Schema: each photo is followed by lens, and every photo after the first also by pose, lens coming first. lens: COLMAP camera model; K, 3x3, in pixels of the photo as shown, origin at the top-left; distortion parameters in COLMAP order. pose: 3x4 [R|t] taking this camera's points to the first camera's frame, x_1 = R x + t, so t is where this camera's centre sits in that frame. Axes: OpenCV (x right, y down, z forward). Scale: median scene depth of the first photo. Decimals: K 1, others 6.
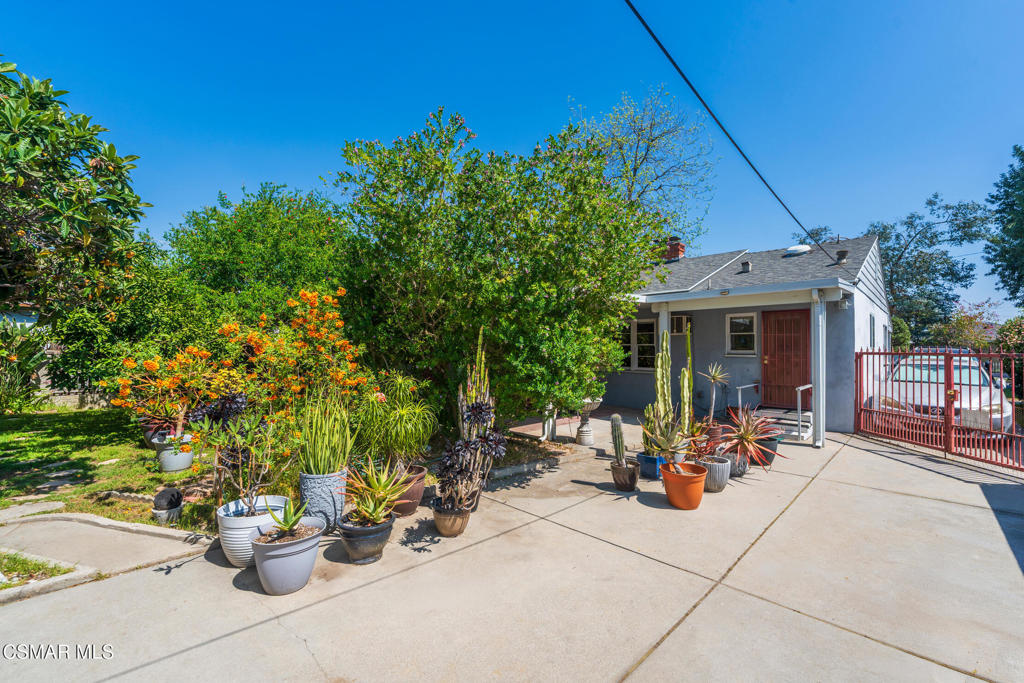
lens RADIAL K [[416.3, 0, 514.6], [0, 416.3, 343.5], [0, 0, 1]] dist [-0.003323, 0.000419]
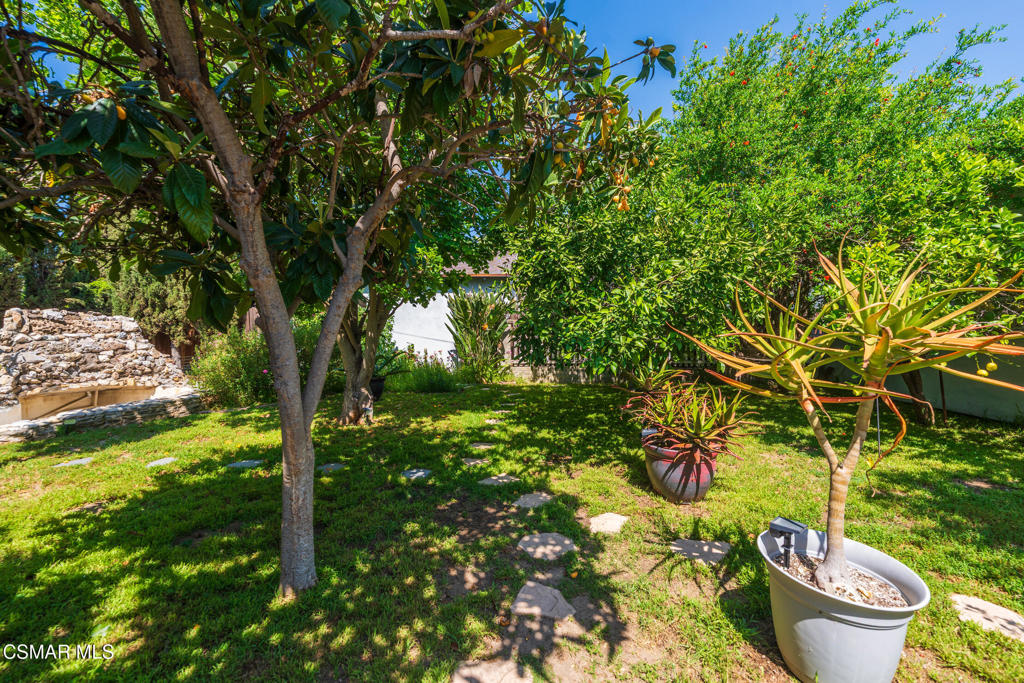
lens RADIAL K [[416.3, 0, 513.6], [0, 416.3, 339.8], [0, 0, 1]] dist [-0.003323, 0.000419]
pose [[0.681821, 0.008157, -0.731474, -0.447257], [0.019854, 0.999363, 0.029651, 0.039260], [0.731250, -0.034739, 0.681225, 0.379594]]
